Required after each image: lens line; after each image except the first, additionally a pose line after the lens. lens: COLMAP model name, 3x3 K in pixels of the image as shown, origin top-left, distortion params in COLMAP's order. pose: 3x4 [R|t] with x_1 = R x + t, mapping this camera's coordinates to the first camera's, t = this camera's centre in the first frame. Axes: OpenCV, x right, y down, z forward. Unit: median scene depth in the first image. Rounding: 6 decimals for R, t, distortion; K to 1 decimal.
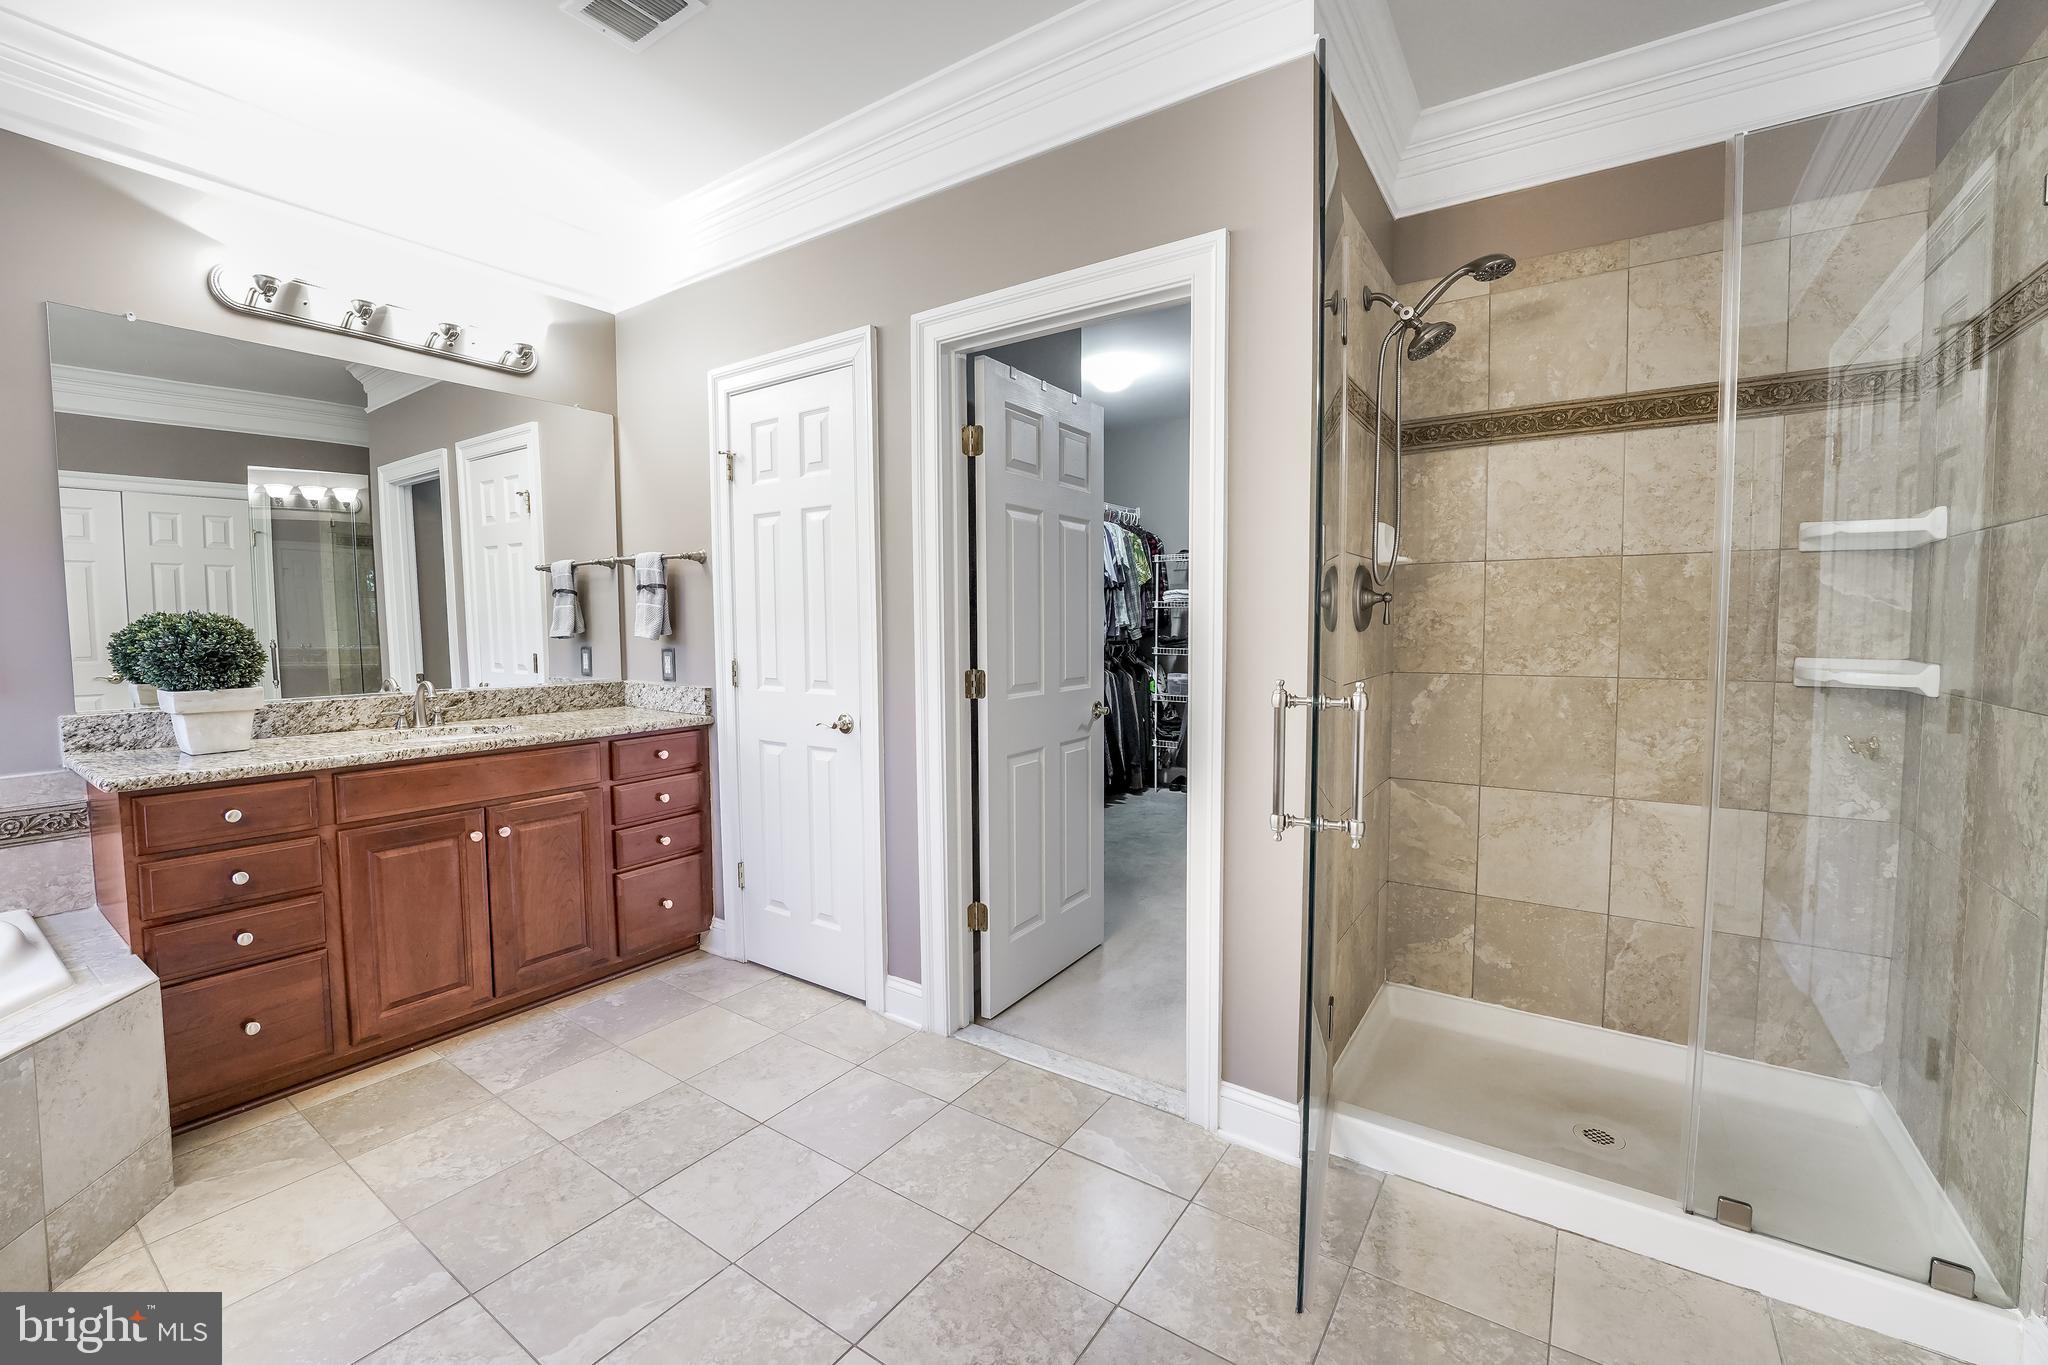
lens RADIAL K [[835.7, 0, 1024.0], [0, 835.7, 682.5], [0, 0, 1]] dist [-0.026386, 0.000955]
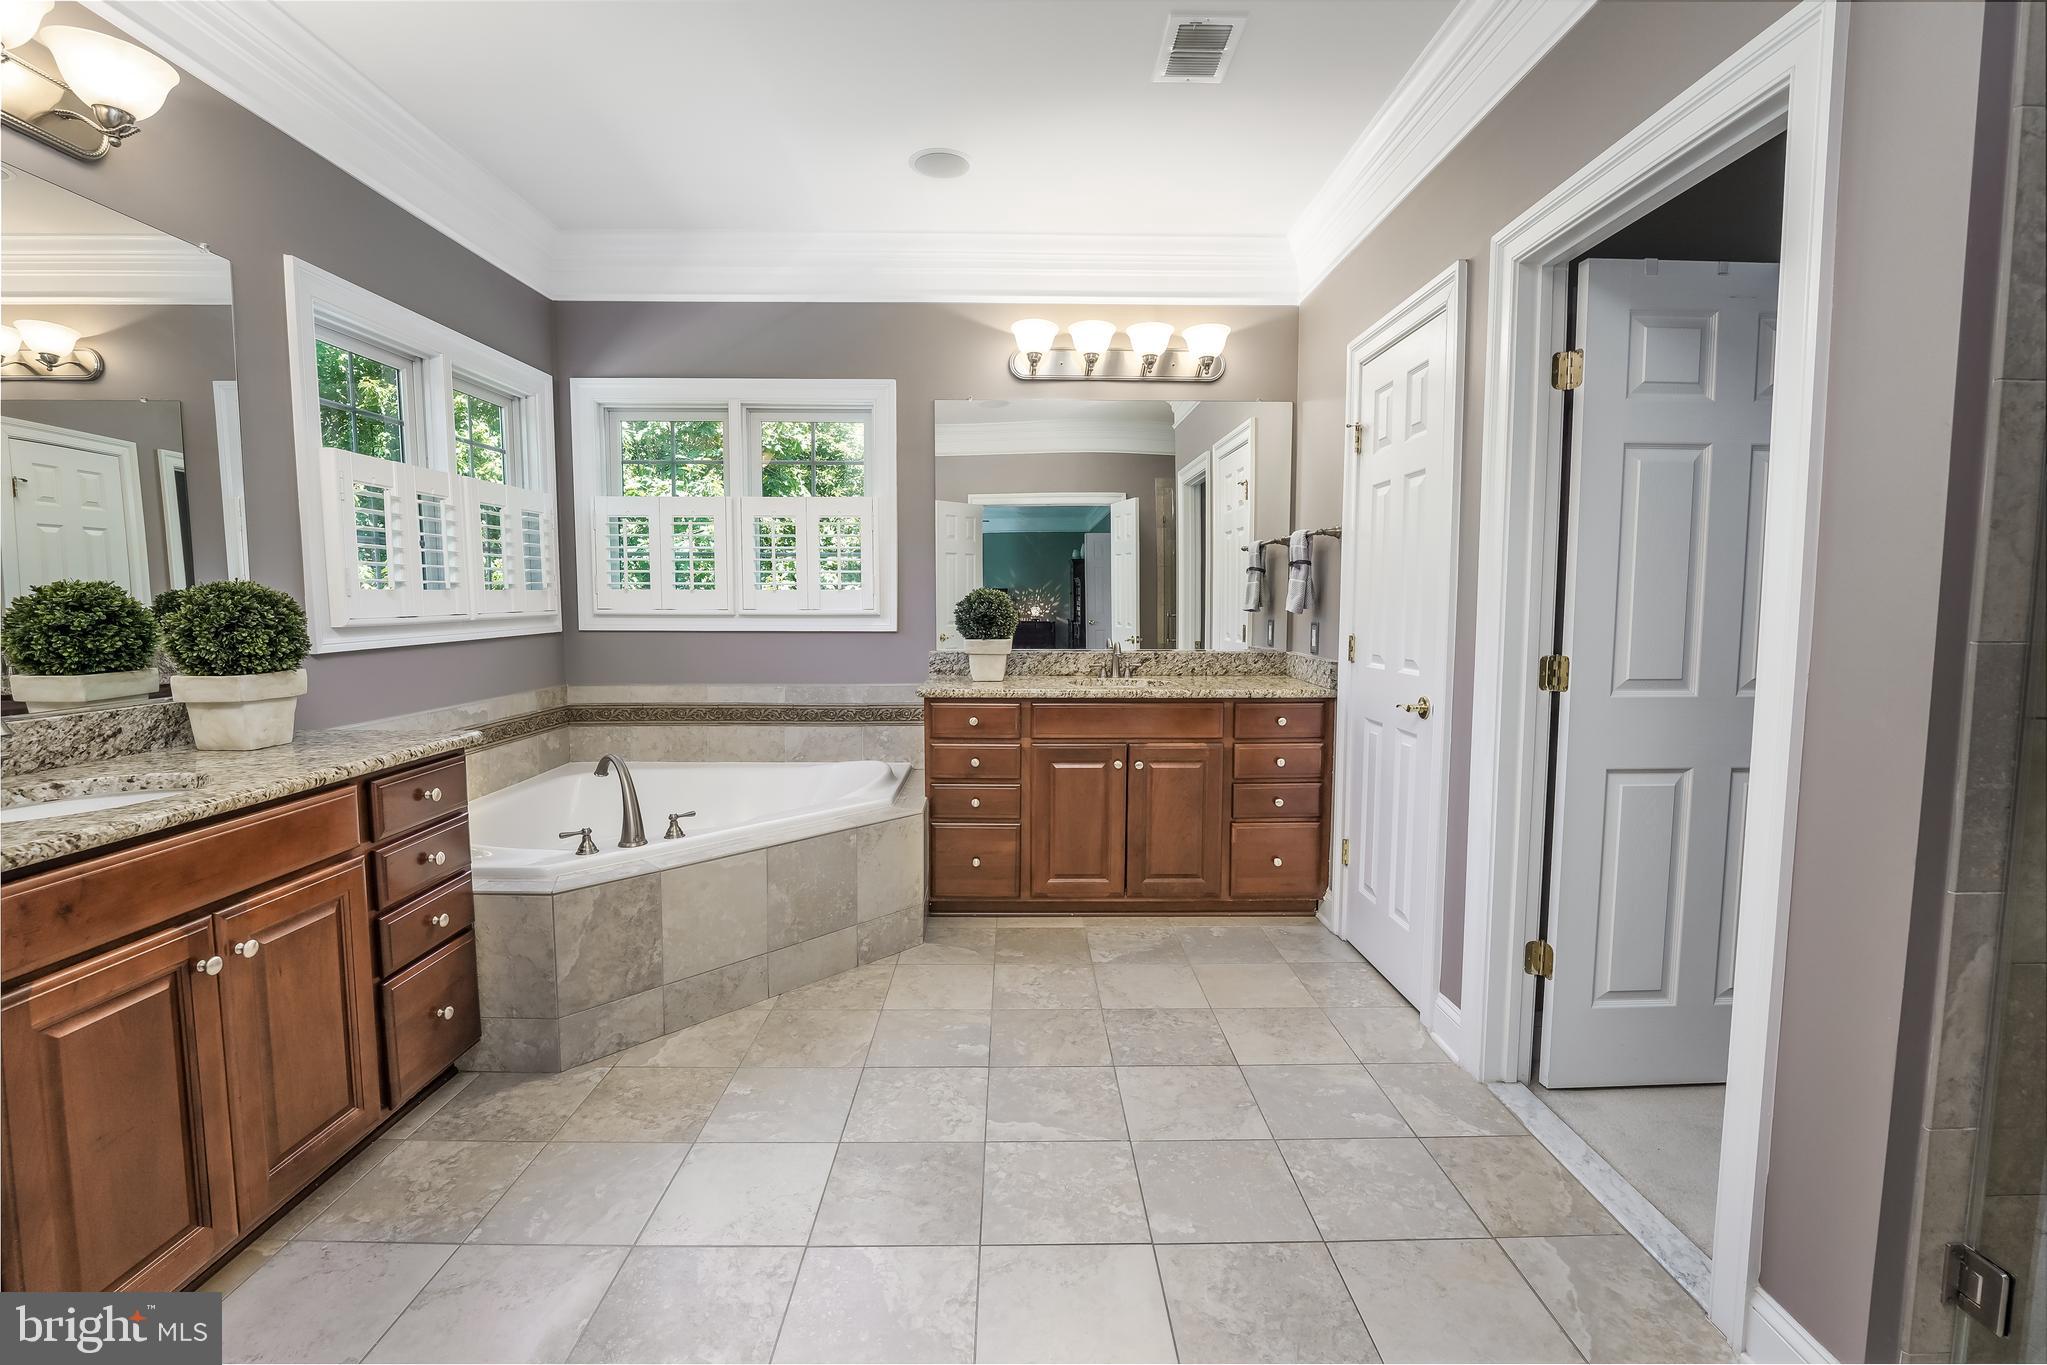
lens RADIAL K [[891.4, 0, 1023.5], [0, 891.4, 682.5], [0, 0, 1]] dist [-0.024582, -0.000036]
pose [[0.571011, 0.078189, -0.817210, 0.346715], [-0.061540, 0.996730, 0.052365, -0.002150], [0.818632, 0.020390, 0.573956, 0.087264]]
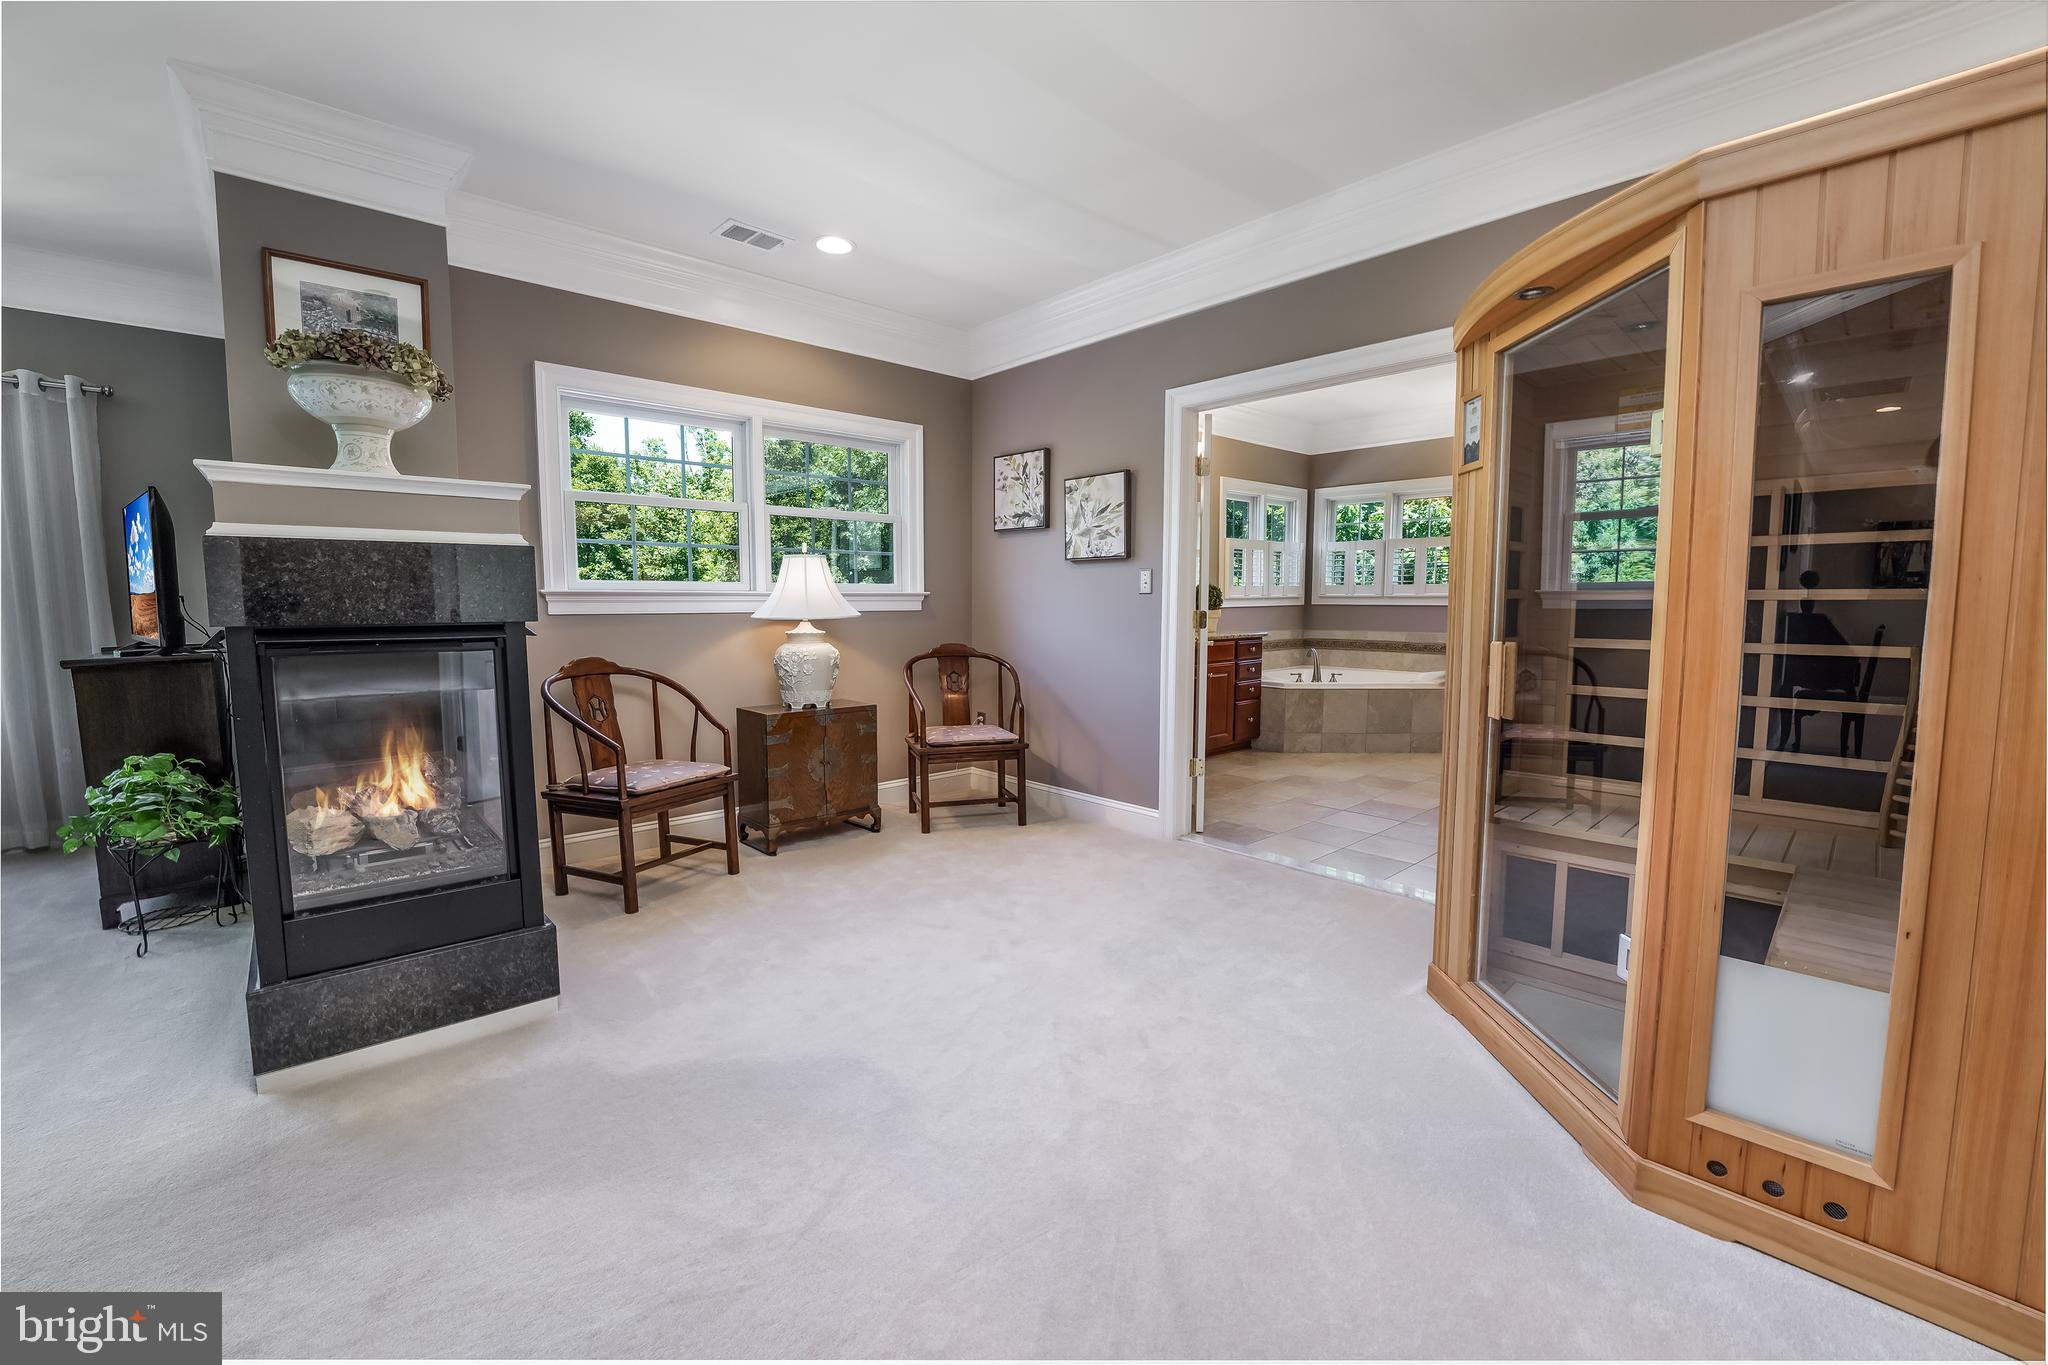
lens RADIAL K [[835.7, 0, 1024.0], [0, 835.7, 682.5], [0, 0, 1]] dist [-0.026386, 0.000955]
pose [[-0.234977, 0.095331, -0.967315, 1.868642], [-0.064220, 0.991482, 0.113313, 0.036927], [0.969877, 0.088747, -0.226853, 0.024988]]
